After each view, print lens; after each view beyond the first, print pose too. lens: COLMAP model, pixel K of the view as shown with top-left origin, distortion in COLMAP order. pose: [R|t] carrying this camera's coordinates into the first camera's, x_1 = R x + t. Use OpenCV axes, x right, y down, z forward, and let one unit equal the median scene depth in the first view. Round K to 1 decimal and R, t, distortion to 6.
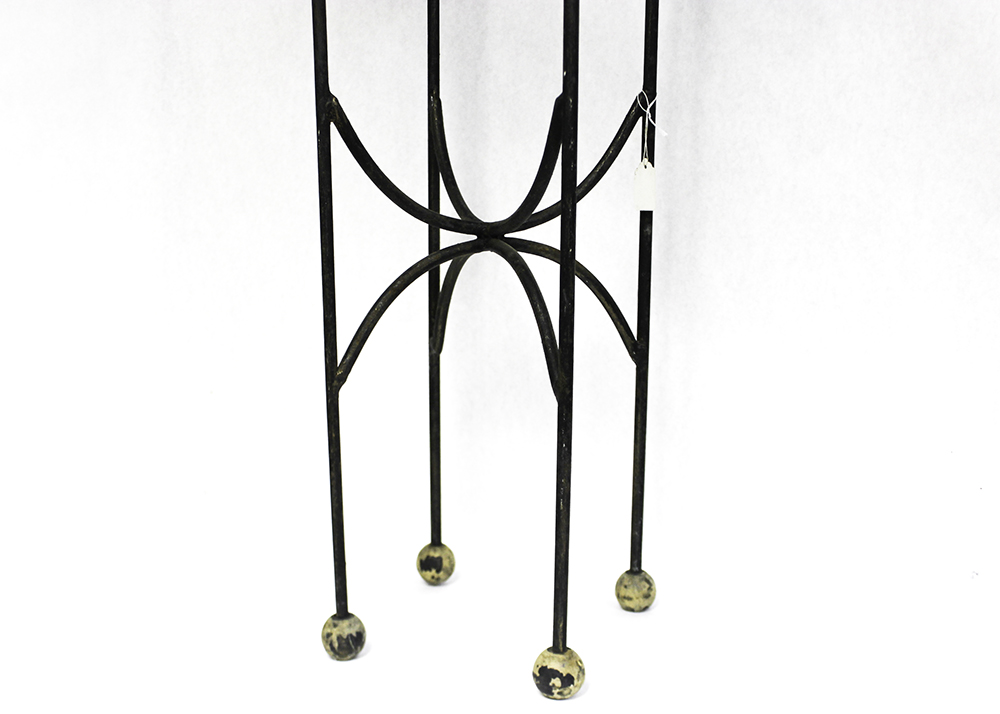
lens RADIAL K [[1432.3, 0, 498.9], [0, 1432.3, 355.7], [0, 0, 1]] dist [-0.041863, 0.000000]
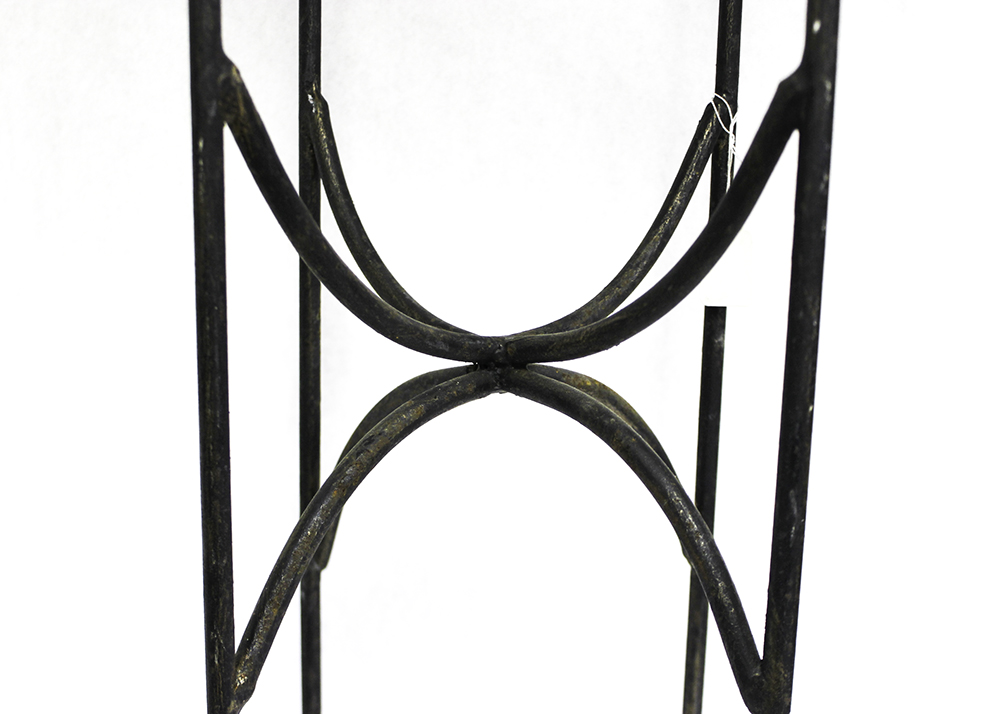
lens RADIAL K [[1303.1, 0, 497.2], [0, 1303.1, 361.9], [0, 0, 1]] dist [-0.071825, 0.000000]
pose [[0.926158, -0.030354, 0.375912, -0.174376], [0.041991, 0.998858, -0.022801, -0.070647], [-0.374791, 0.036902, 0.926375, 0.551415]]
